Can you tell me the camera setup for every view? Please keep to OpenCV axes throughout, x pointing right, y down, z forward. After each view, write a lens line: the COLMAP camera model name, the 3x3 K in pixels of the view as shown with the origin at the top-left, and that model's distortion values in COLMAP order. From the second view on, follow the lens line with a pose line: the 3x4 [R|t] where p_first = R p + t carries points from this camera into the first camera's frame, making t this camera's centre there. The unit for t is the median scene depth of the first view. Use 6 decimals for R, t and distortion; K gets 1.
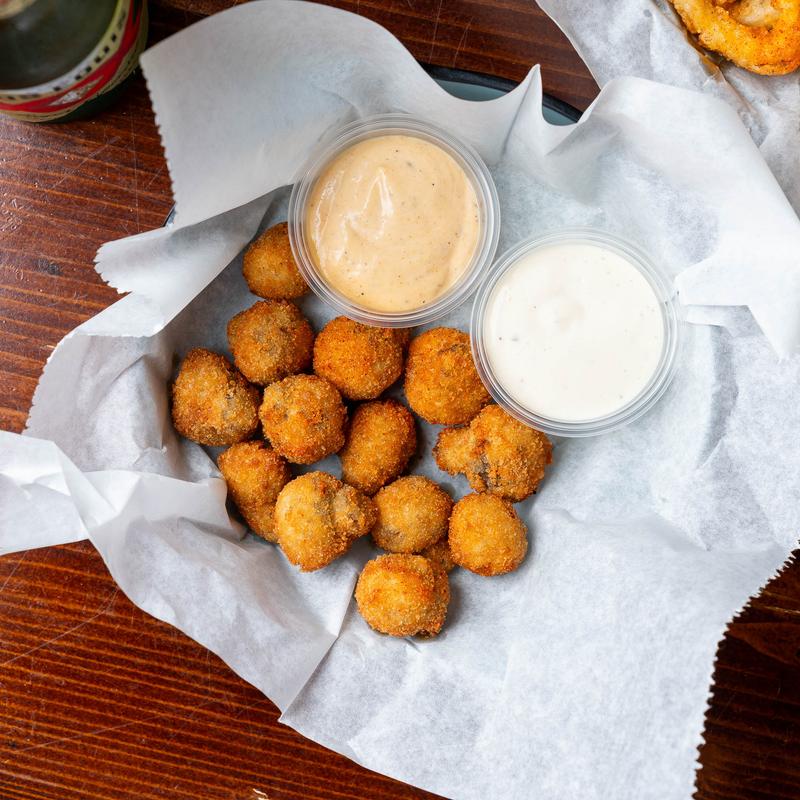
lens RADIAL K [[2512.0, 0, 399.0], [0, 2512.0, 399.9], [0, 0, 1]] dist [-0.060005, 0.000000]
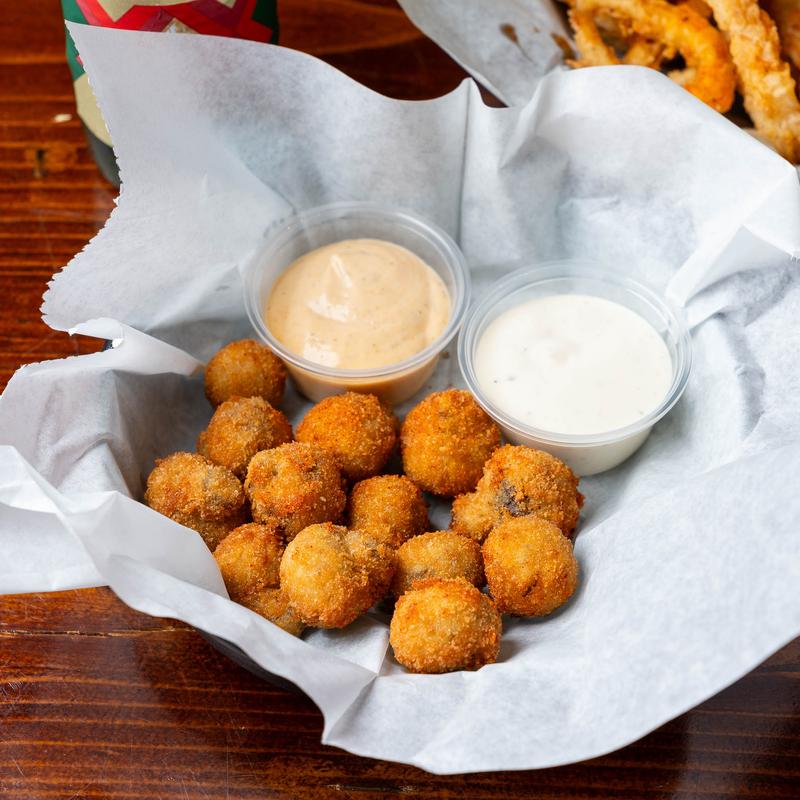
lens RADIAL K [[2512.0, 0, 401.0], [0, 2512.0, 400.0], [0, 0, 1]] dist [-0.060005, 0.000000]
pose [[0.982377, -0.158172, 0.099583, -0.084937], [0.184747, 0.740907, -0.645698, 0.562220], [0.028350, 0.652717, 0.757072, 0.316789]]
